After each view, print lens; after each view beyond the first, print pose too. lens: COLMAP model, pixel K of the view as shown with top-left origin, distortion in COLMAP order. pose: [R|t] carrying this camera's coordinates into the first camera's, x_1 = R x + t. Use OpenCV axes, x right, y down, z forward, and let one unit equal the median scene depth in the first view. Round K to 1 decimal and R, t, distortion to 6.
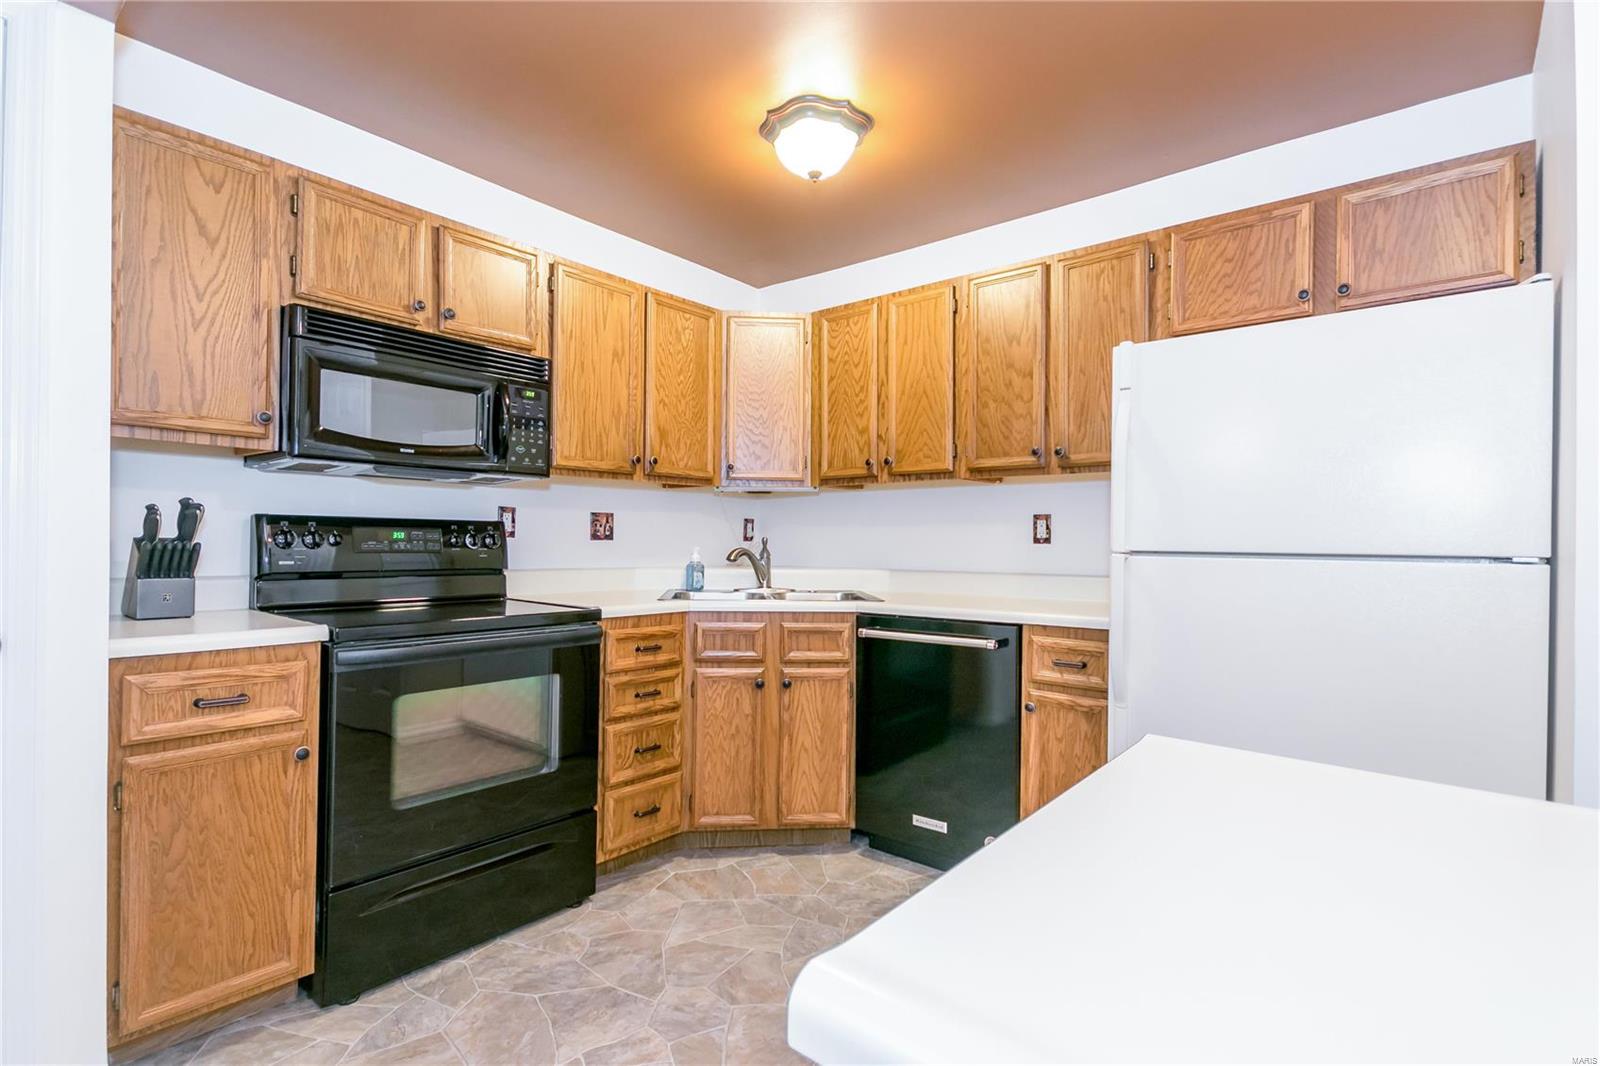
lens RADIAL K [[774.6, 0, 782.5], [0, 774.6, 544.1], [0, 0, 1]] dist [0.010961, -0.003159]
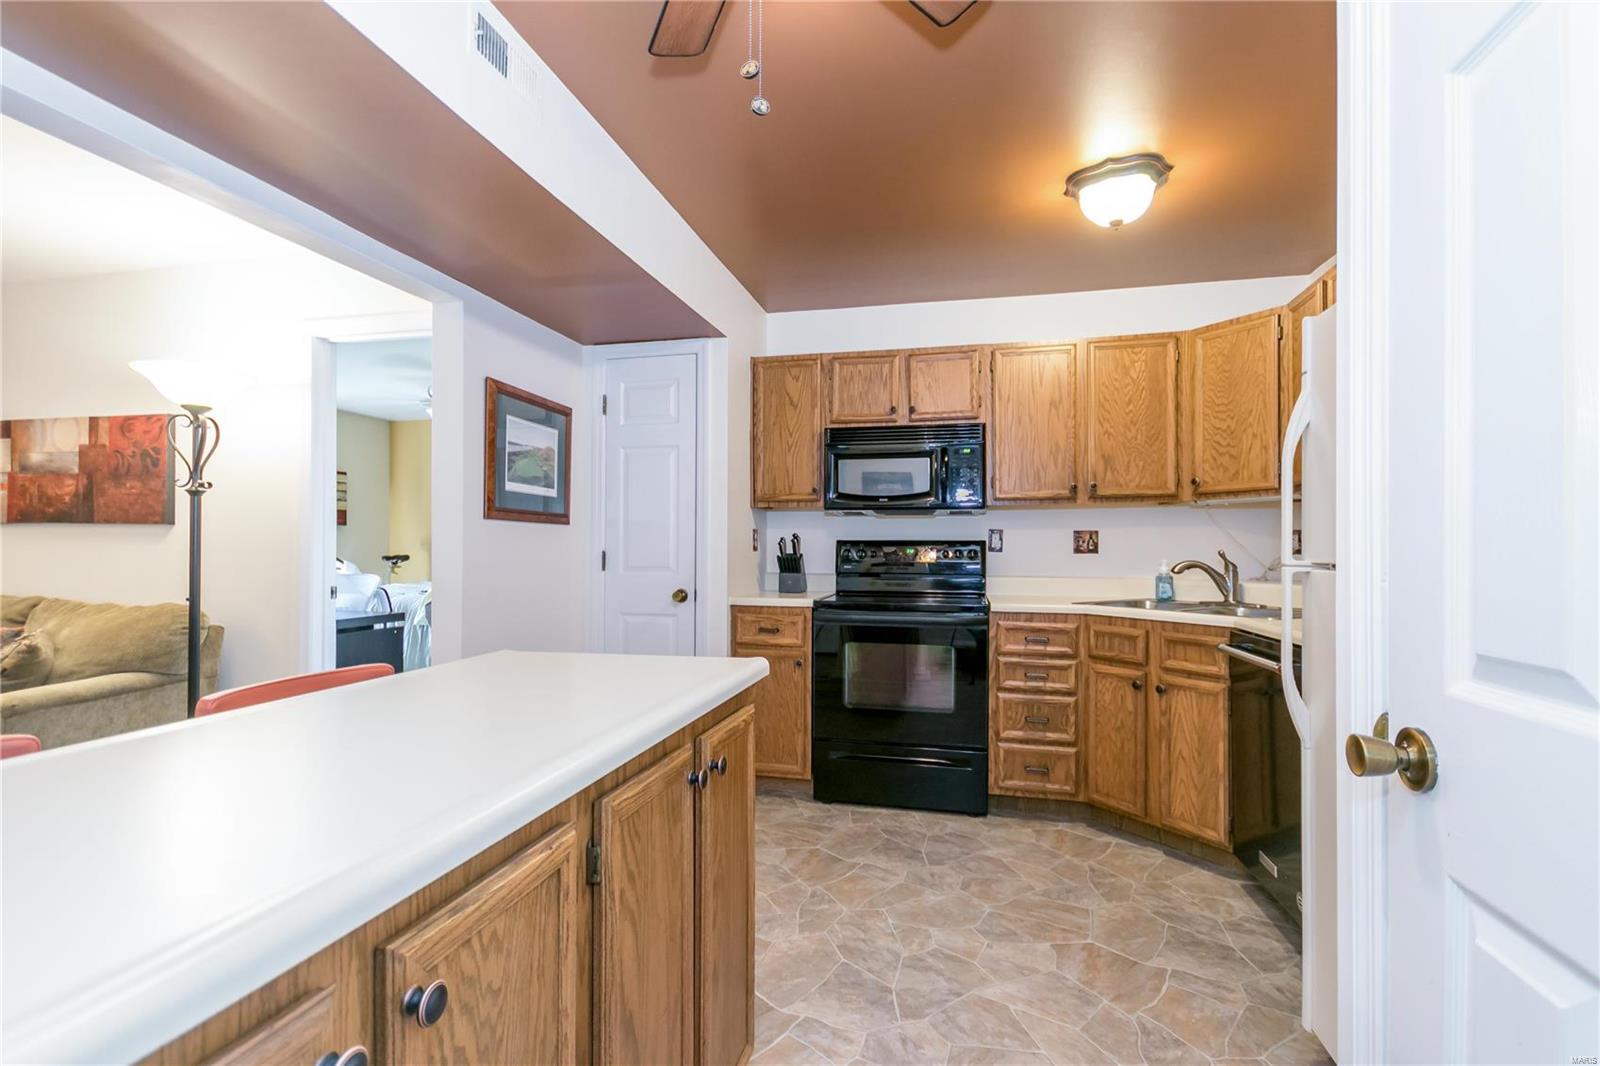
lens RADIAL K [[774.6, 0, 777.2], [0, 774.6, 552.3], [0, 0, 1]] dist [0.010961, -0.003159]
pose [[0.412718, -0.006156, -0.910838, 0.812172], [-0.002928, 0.999963, -0.008085, 0.004544], [0.910854, 0.006004, 0.412685, 0.098860]]
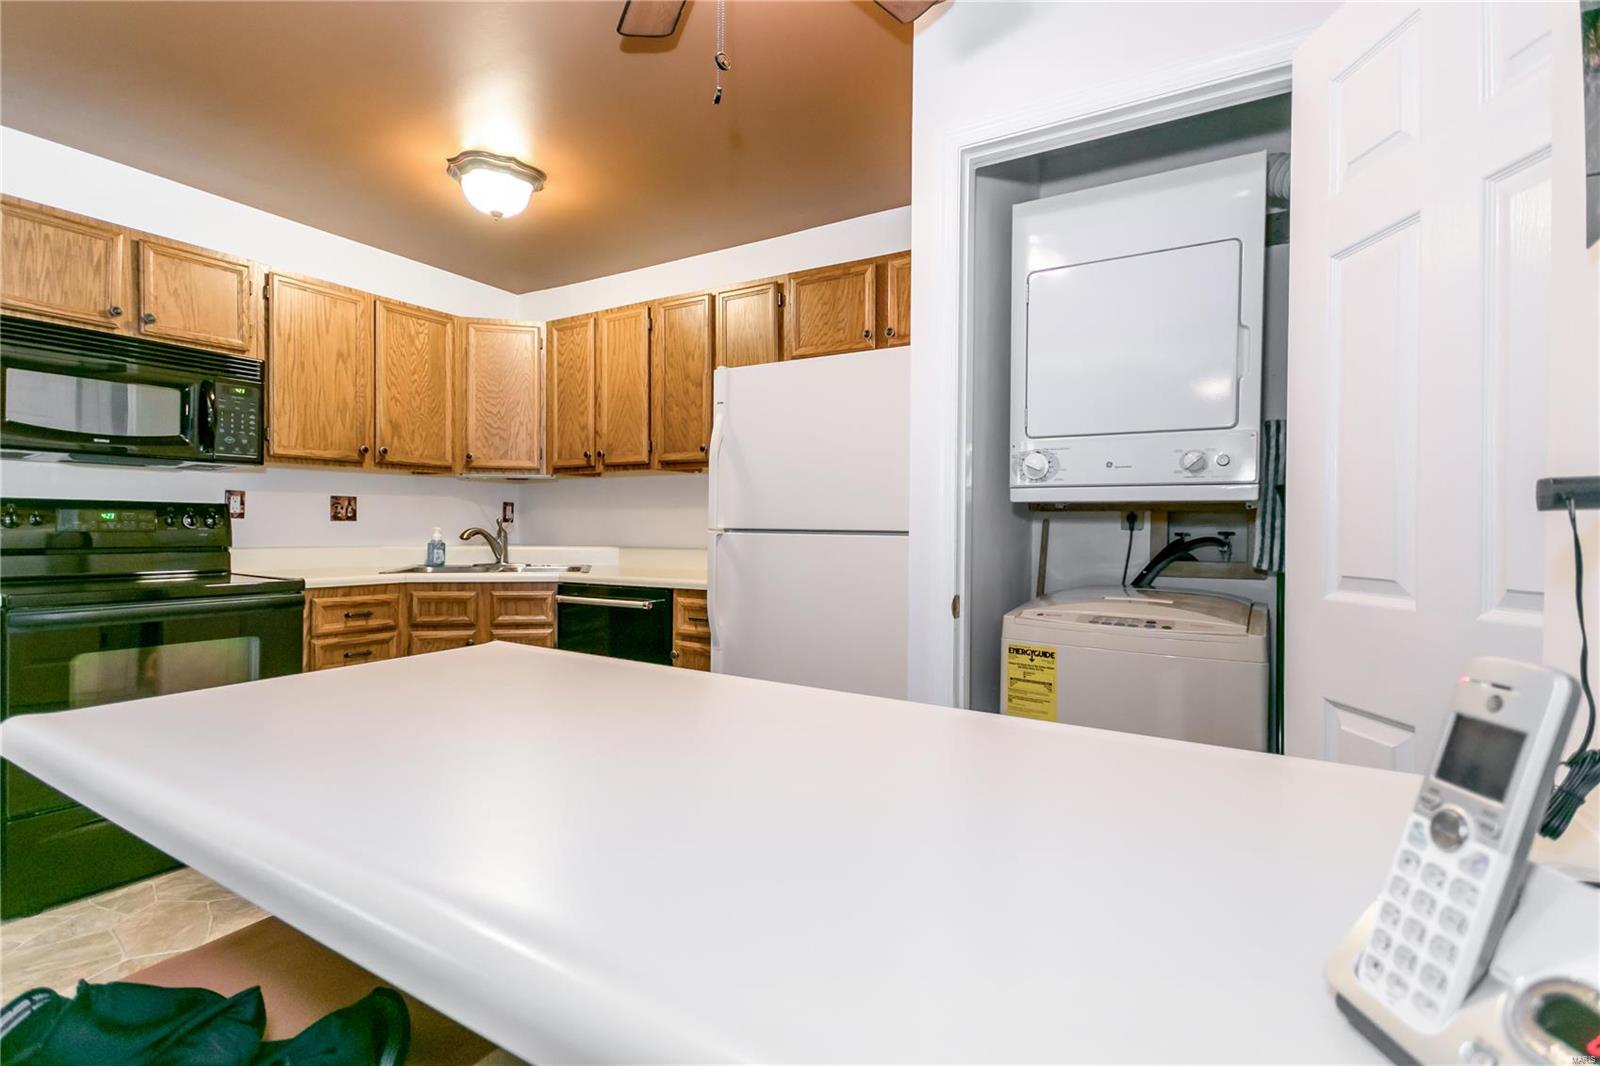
lens RADIAL K [[774.6, 0, 804.9], [0, 774.6, 533.8], [0, 0, 1]] dist [0.010961, -0.003159]
pose [[0.989250, -0.001534, 0.146223, 0.319105], [0.000227, 0.999960, 0.008950, 0.004388], [-0.146231, -0.008820, 0.989211, -0.241571]]
